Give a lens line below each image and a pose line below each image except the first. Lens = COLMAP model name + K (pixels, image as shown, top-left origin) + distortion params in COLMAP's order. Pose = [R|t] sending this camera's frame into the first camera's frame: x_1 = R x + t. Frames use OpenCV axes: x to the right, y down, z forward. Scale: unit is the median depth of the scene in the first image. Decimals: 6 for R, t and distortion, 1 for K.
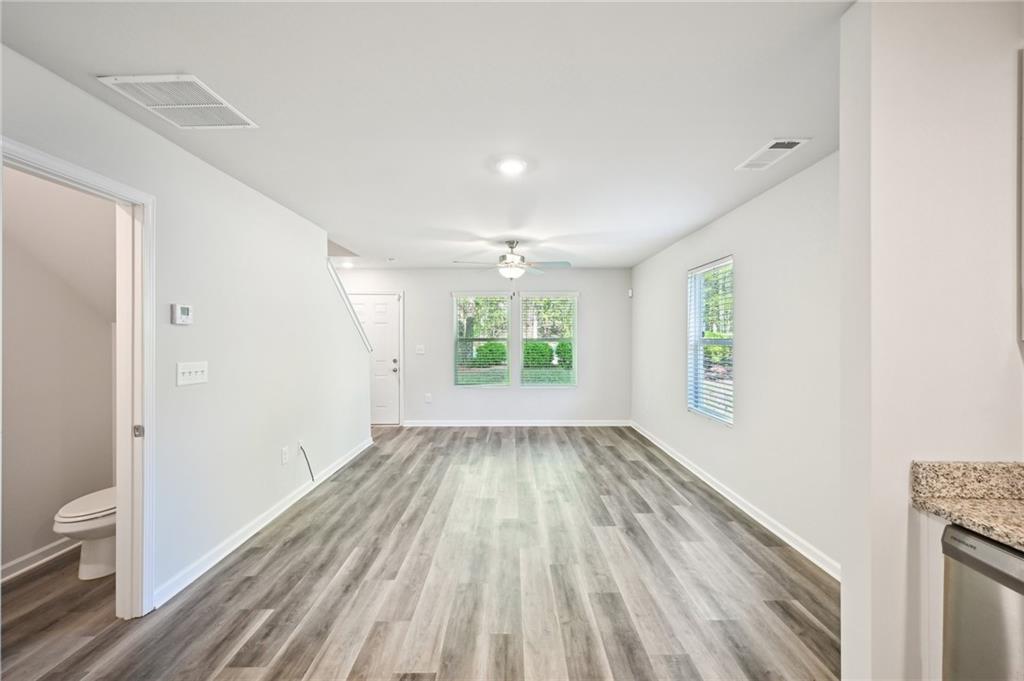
lens RADIAL K [[409.8, 0, 512.2], [0, 409.8, 338.9], [0, 0, 1]] dist [0.003084, -0.002010]
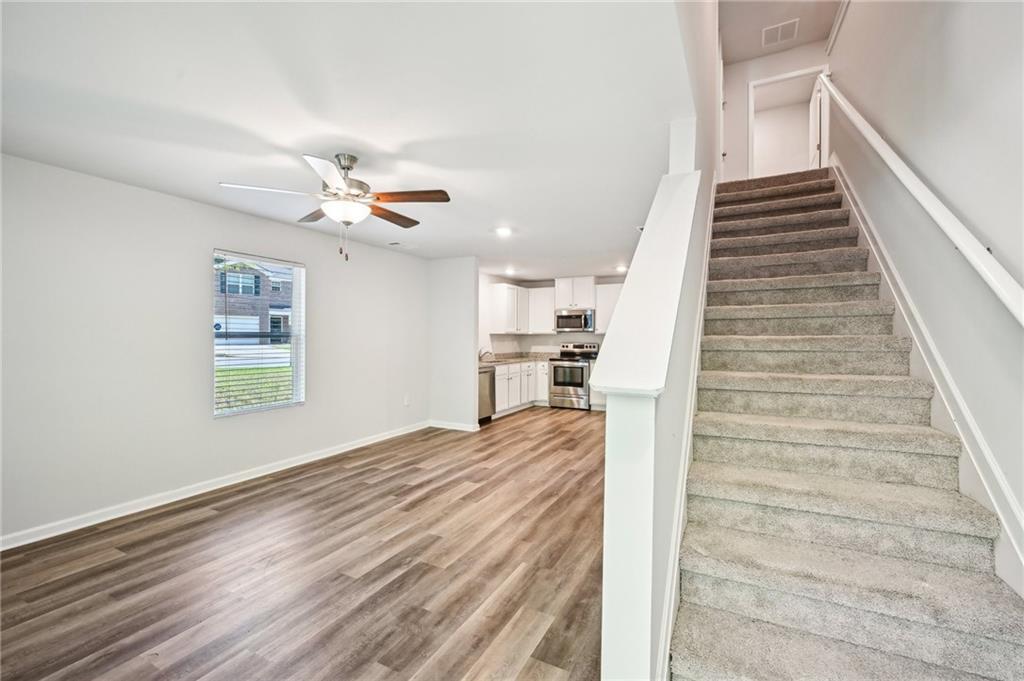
lens RADIAL K [[432.7, 0, 515.8], [0, 432.7, 341.7], [0, 0, 1]] dist [0.000795, 0.000241]
pose [[-0.890147, -0.010209, 0.455559, -0.710097], [-0.002120, 0.999831, 0.018265, 0.003805], [-0.455668, 0.015293, -0.890018, 2.120157]]
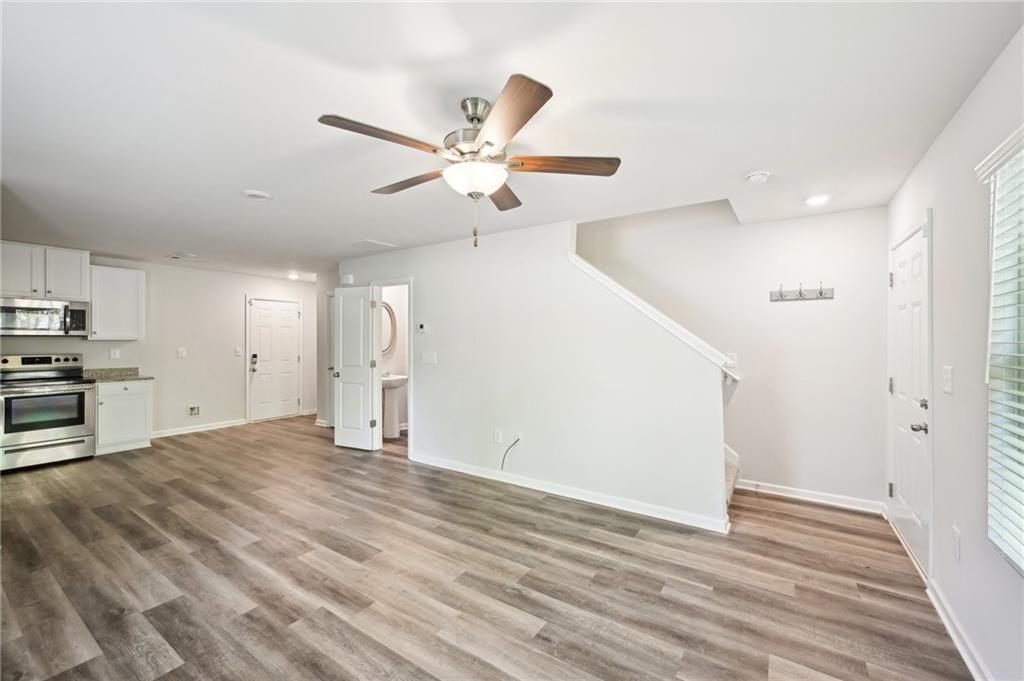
lens RADIAL K [[409.8, 0, 516.4], [0, 409.8, 342.6], [0, 0, 1]] dist [0.003084, -0.002010]
pose [[-0.554120, 0.006498, -0.832411, 0.470391], [-0.004471, 0.999932, 0.010782, -0.009444], [0.832425, 0.009696, -0.554053, 1.881810]]
